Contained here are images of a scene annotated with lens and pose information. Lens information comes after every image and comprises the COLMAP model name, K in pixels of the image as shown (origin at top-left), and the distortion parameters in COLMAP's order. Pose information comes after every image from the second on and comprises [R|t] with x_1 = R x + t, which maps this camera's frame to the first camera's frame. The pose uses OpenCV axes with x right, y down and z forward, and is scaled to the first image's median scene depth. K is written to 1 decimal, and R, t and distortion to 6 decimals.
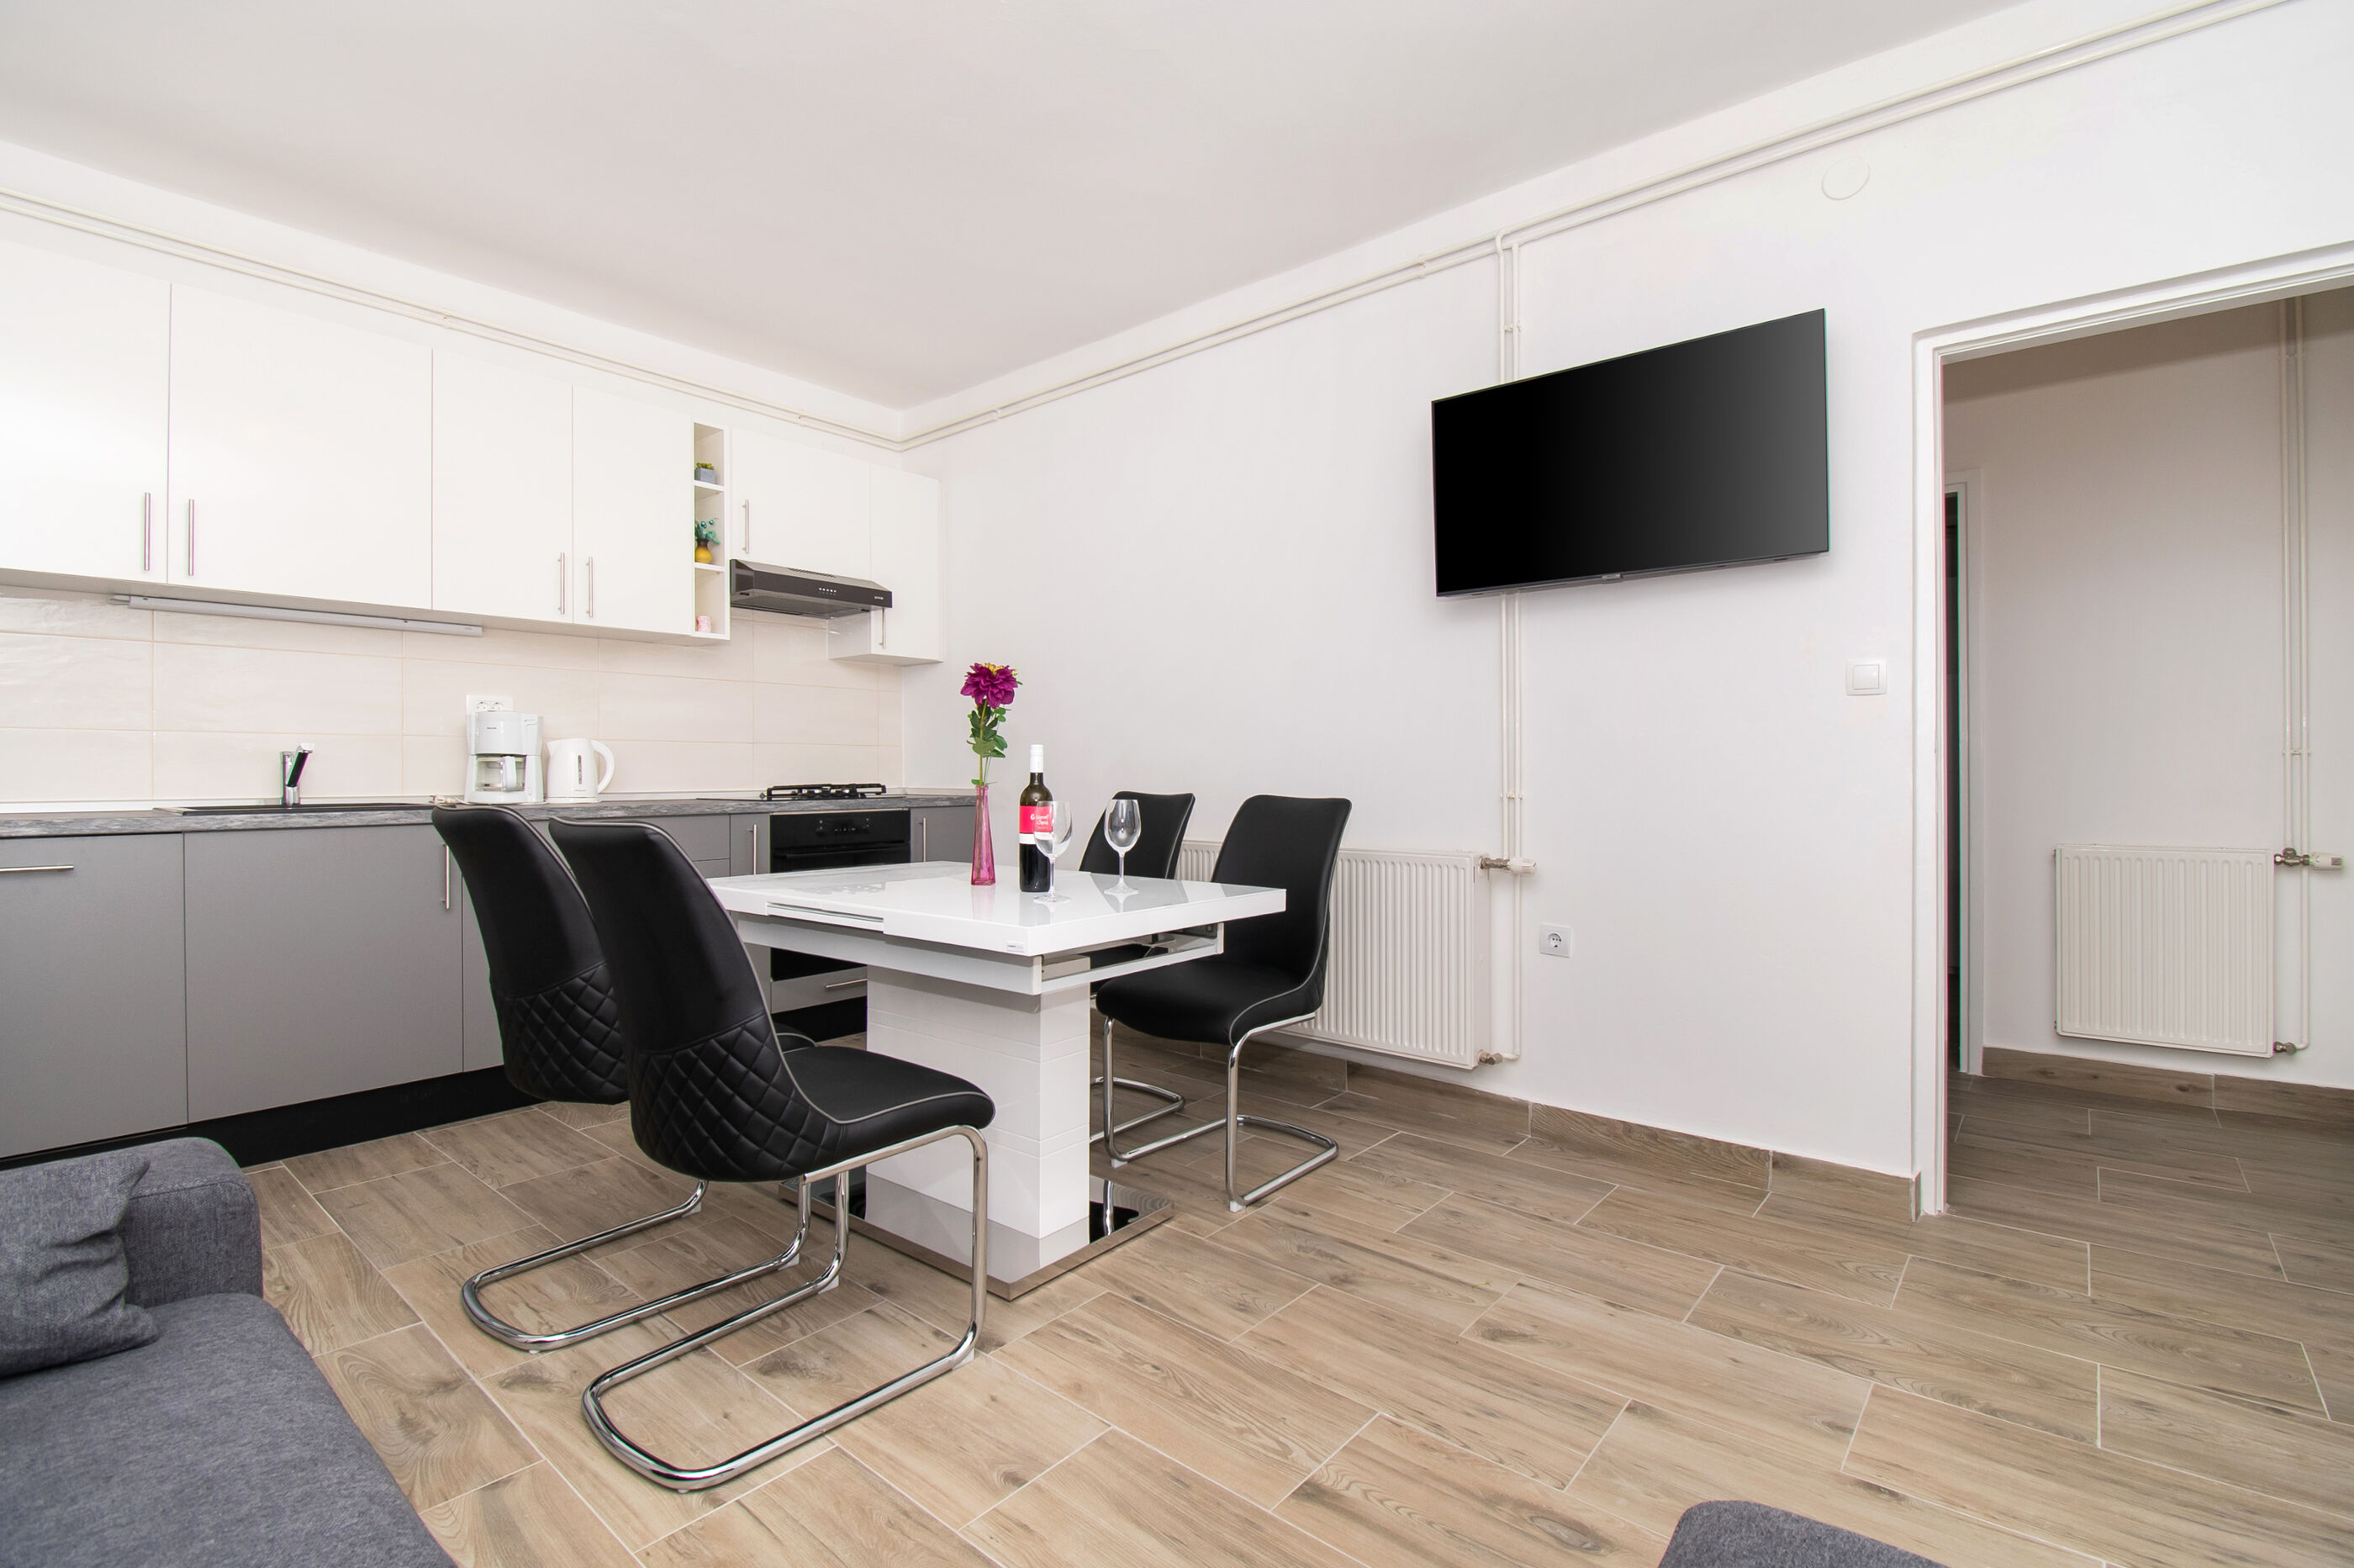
lens RADIAL K [[1017.1, 0, 1260.6], [0, 1017.1, 786.3], [0, 0, 1]] dist [-0.000961, -0.012741]
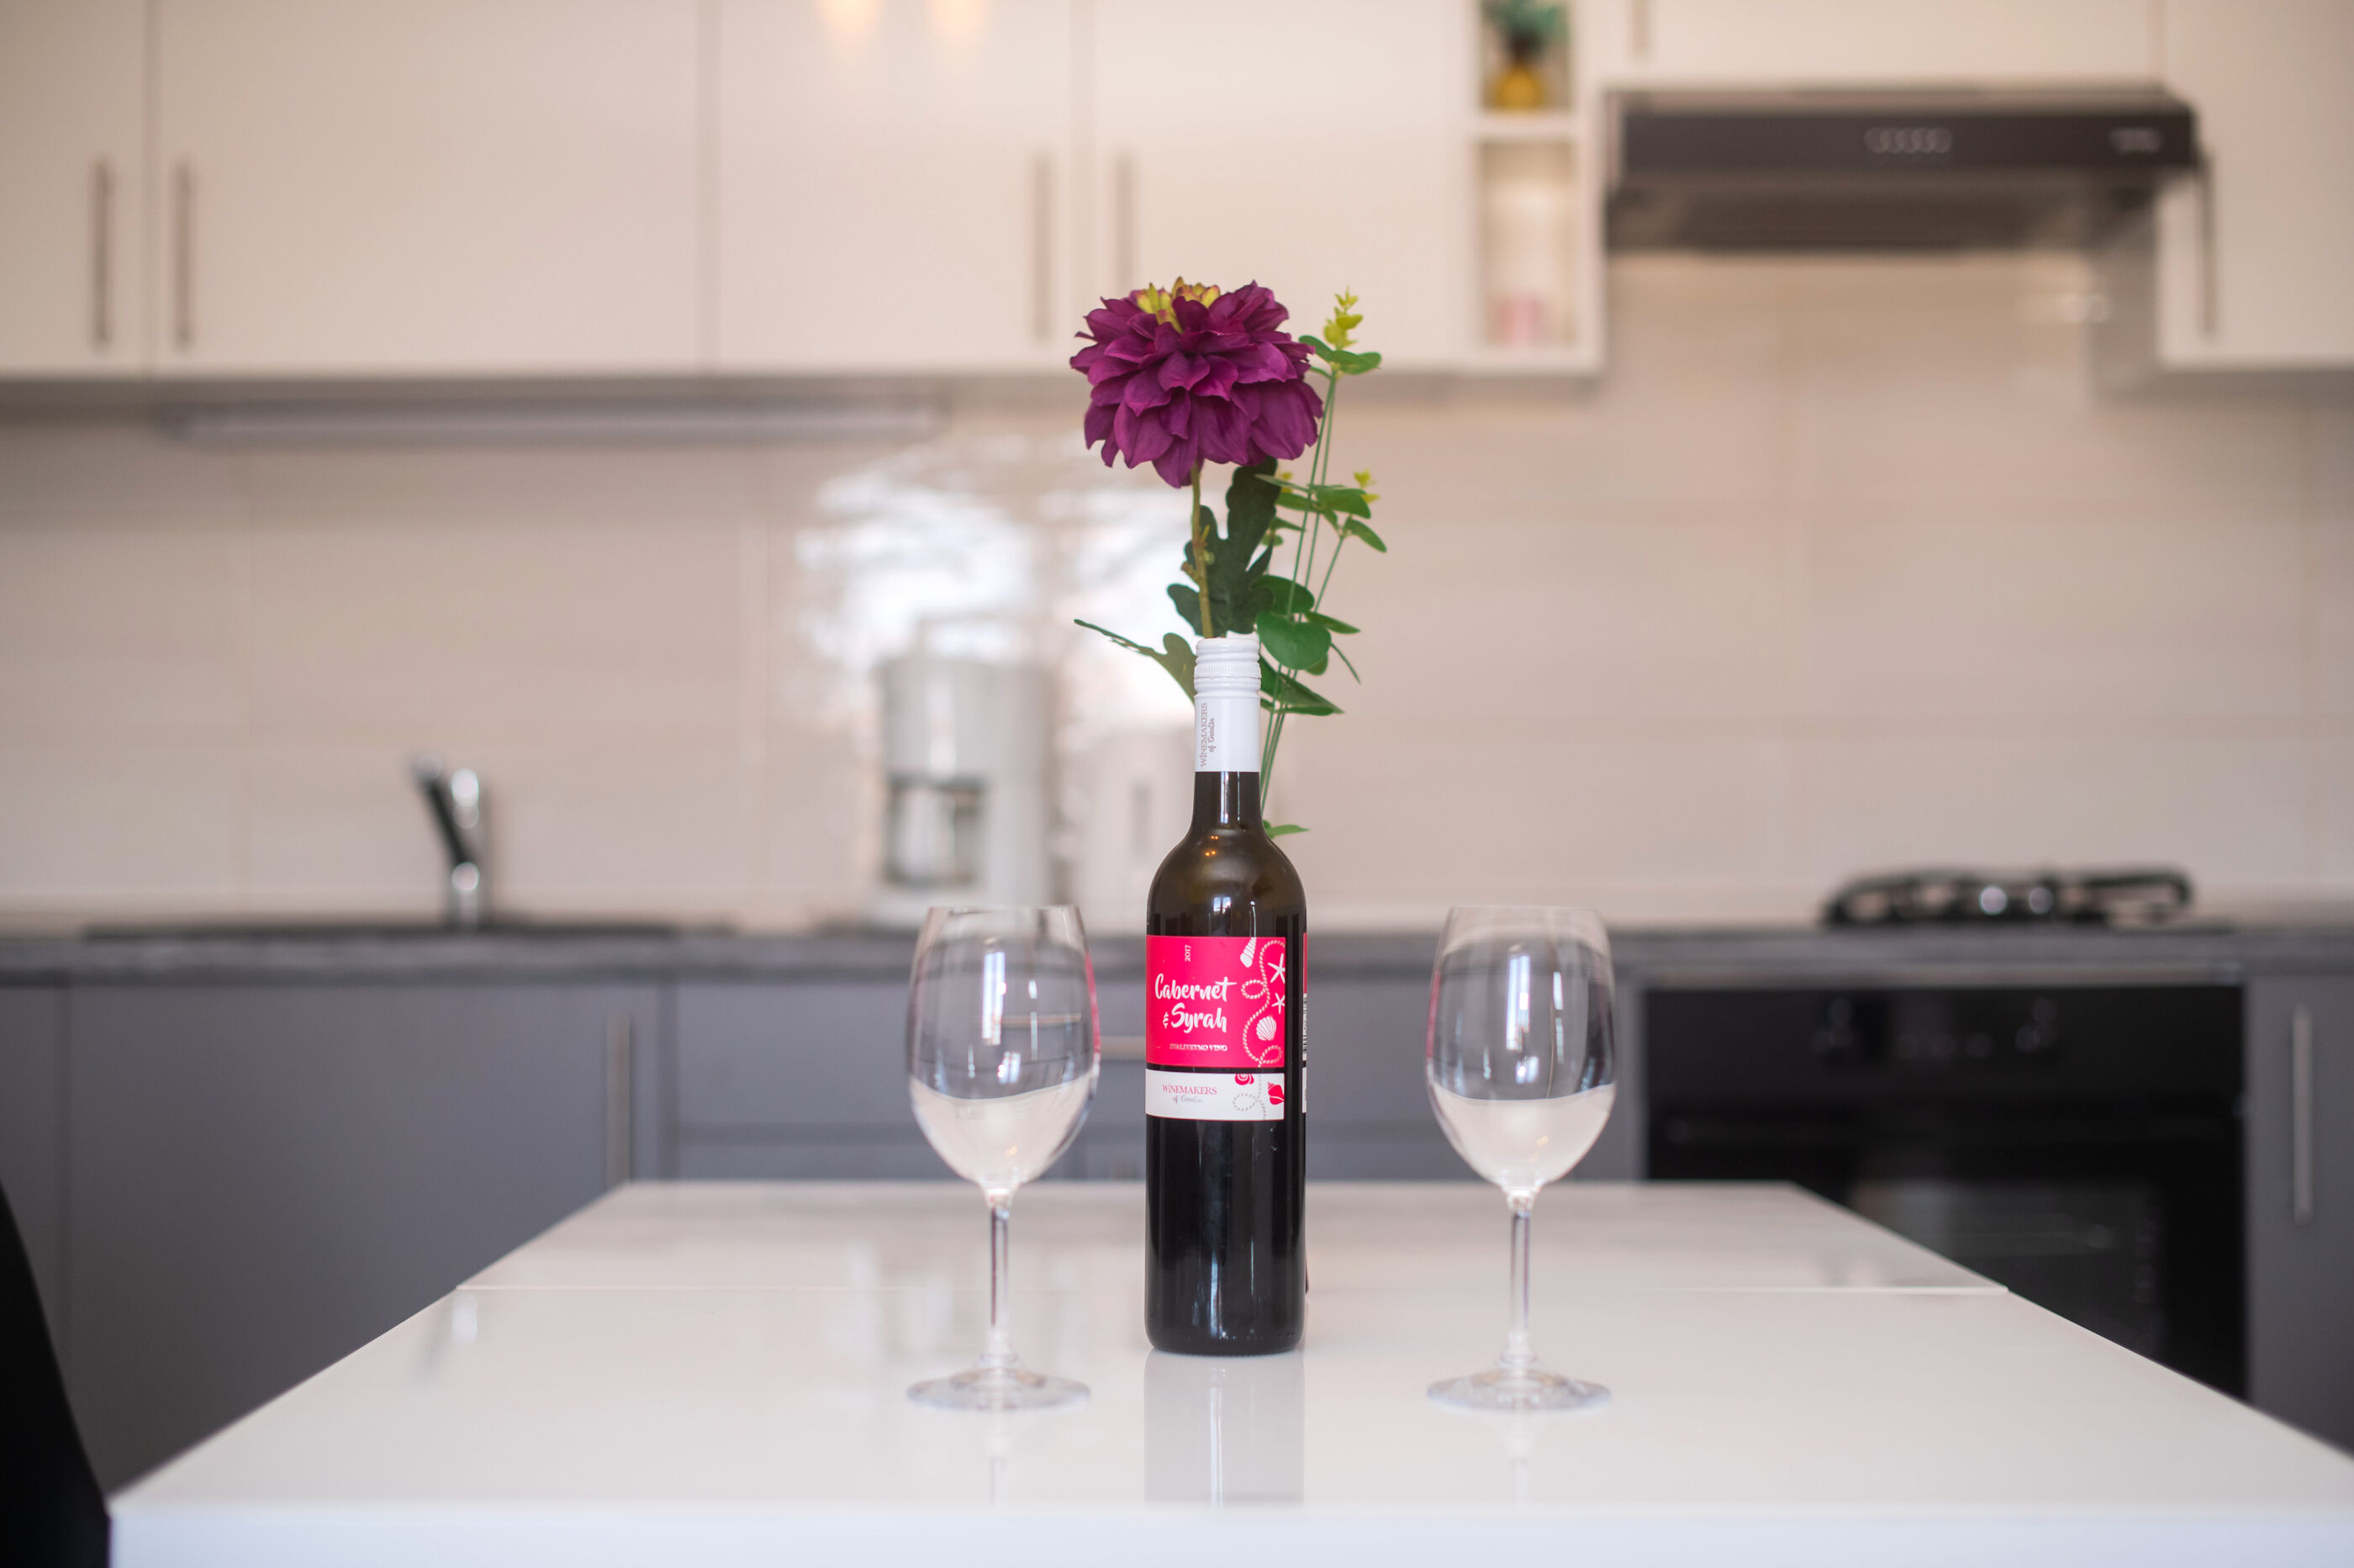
lens RADIAL K [[3487.3, 0, 1177.0], [0, 3487.3, 784.0], [0, 0, 1]] dist [-0.029523, -0.050417]
pose [[0.600728, -0.022833, -0.799127, 0.351462], [-0.006847, 0.999408, -0.033703, 0.013388], [0.799424, 0.025718, 0.600217, 0.592028]]
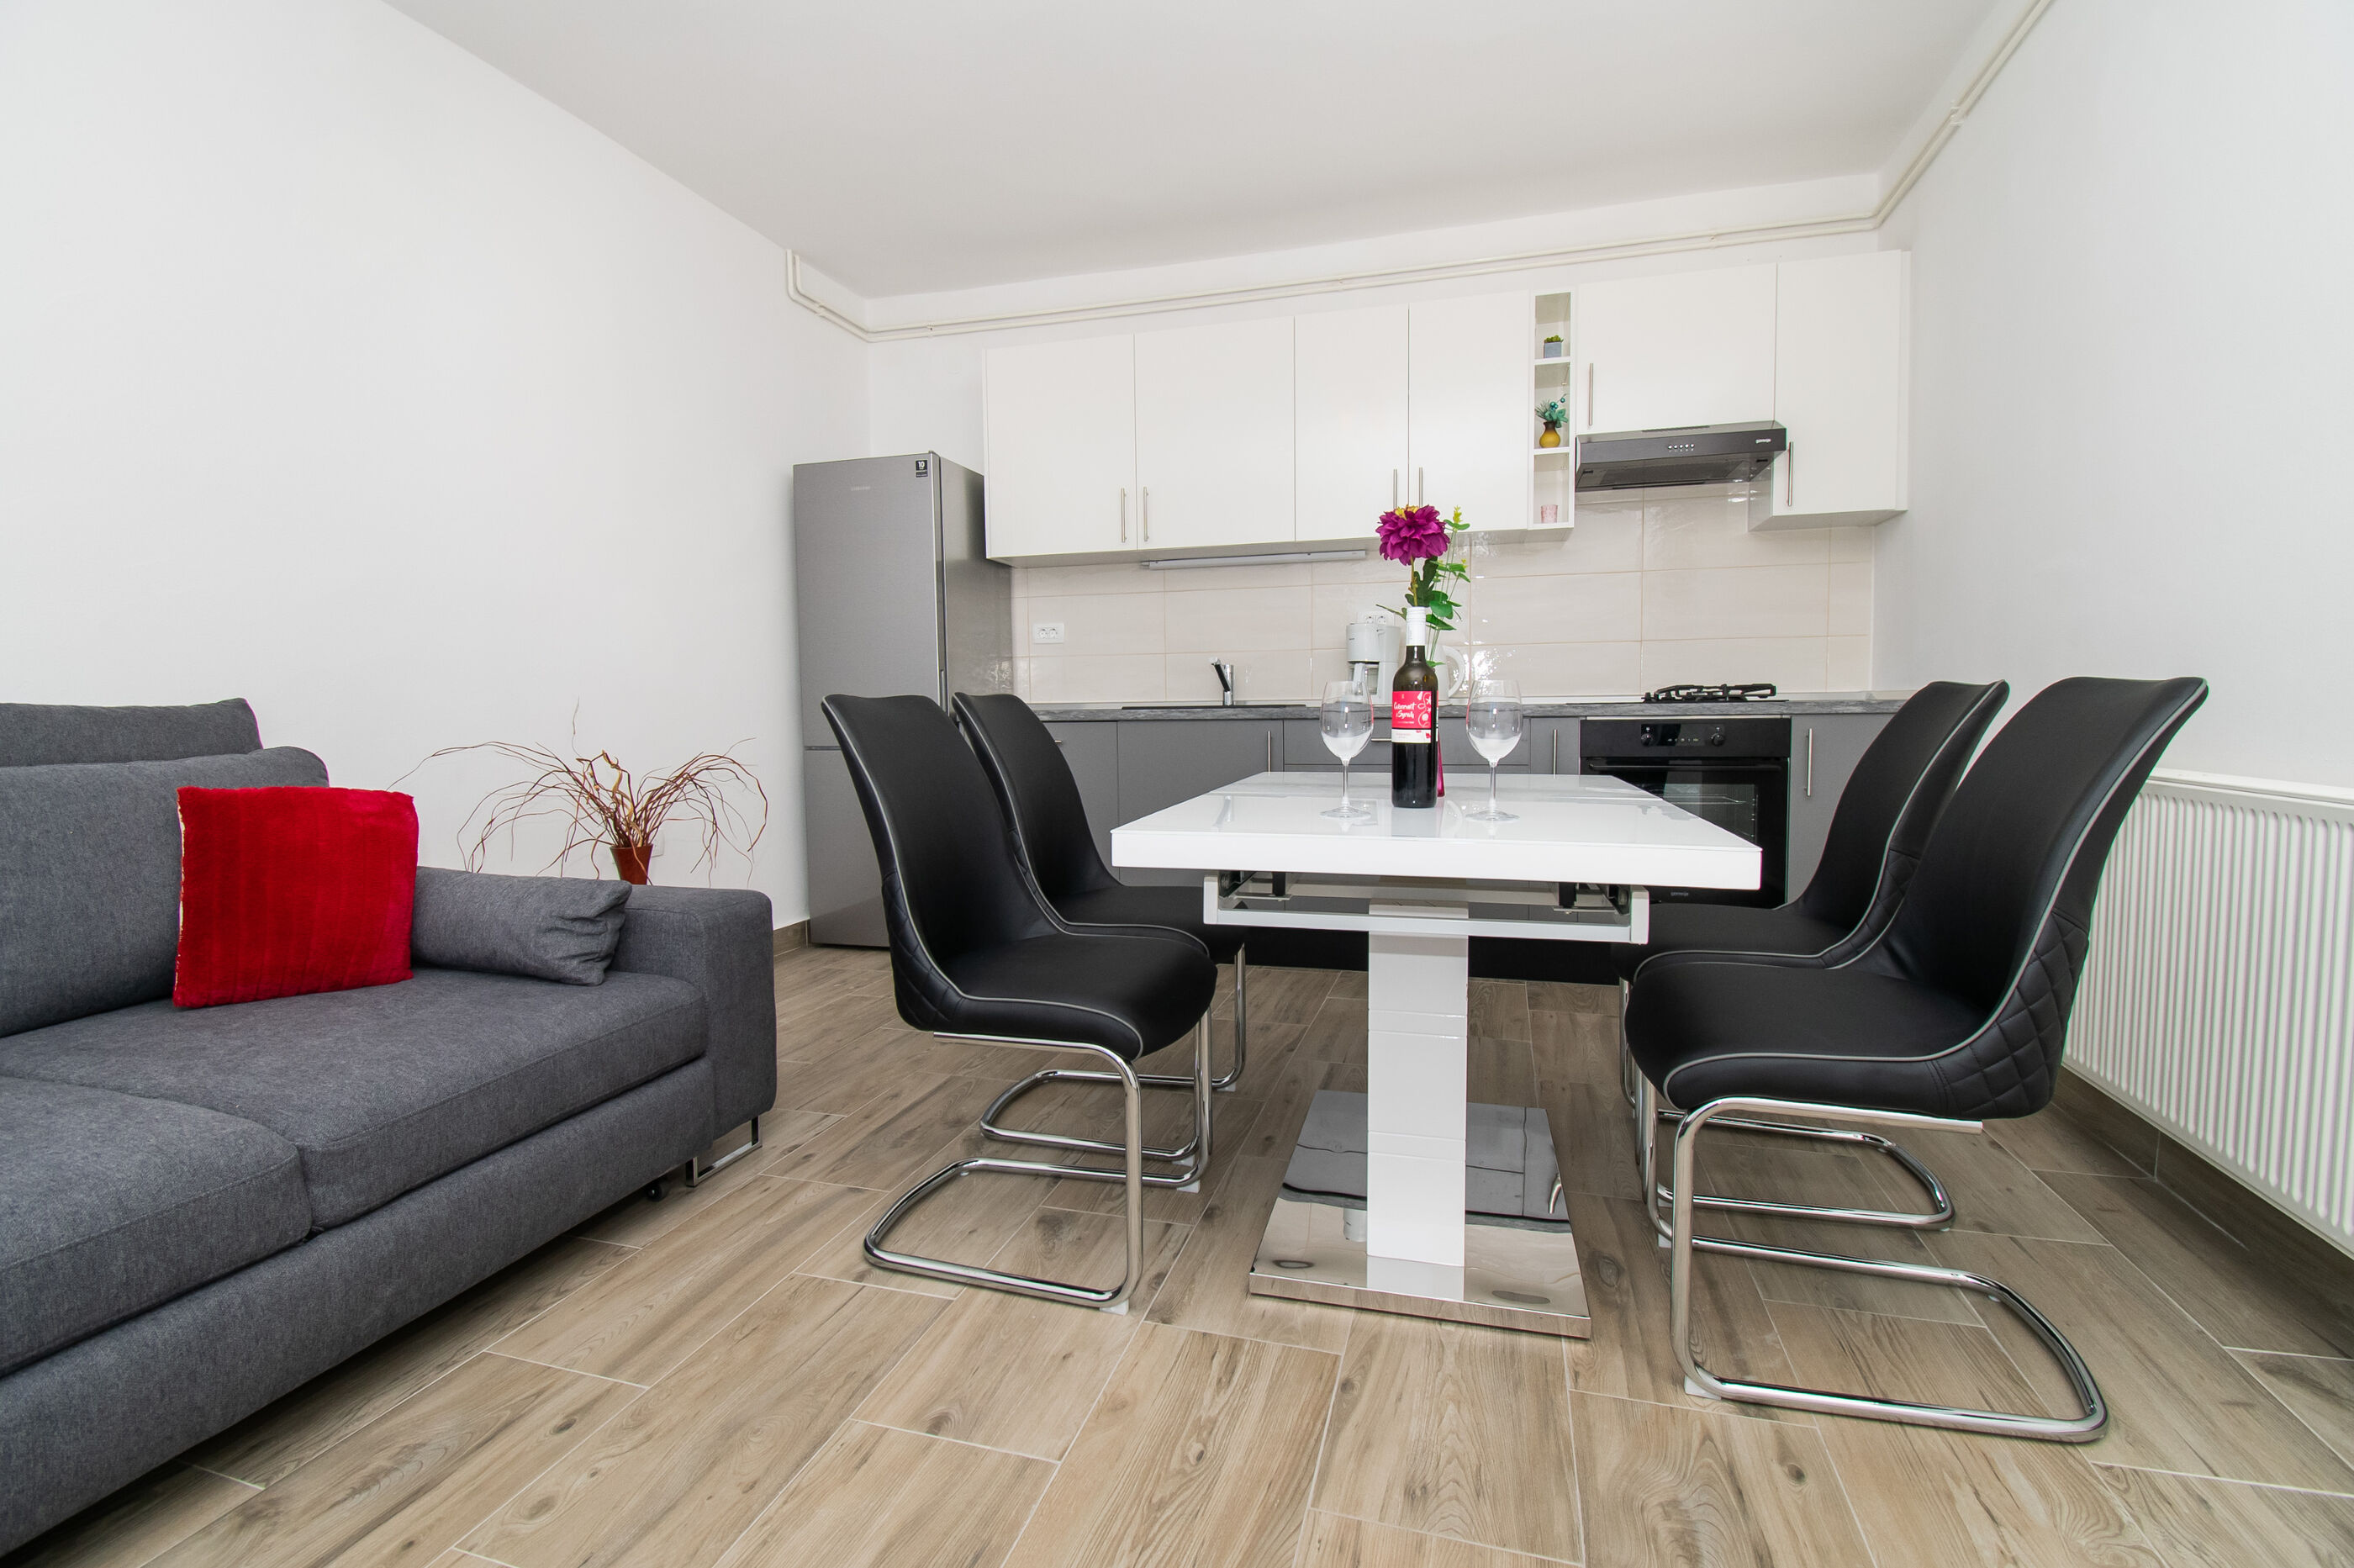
lens RADIAL K [[1067.5, 0, 1177.0], [0, 1067.5, 784.0], [0, 0, 1]] dist [0.000577, -0.014639]
pose [[0.372398, 0.064377, -0.925838, 0.452406], [0.001301, 0.997554, 0.069887, 0.033493], [0.928072, -0.027230, 0.371403, 0.575070]]
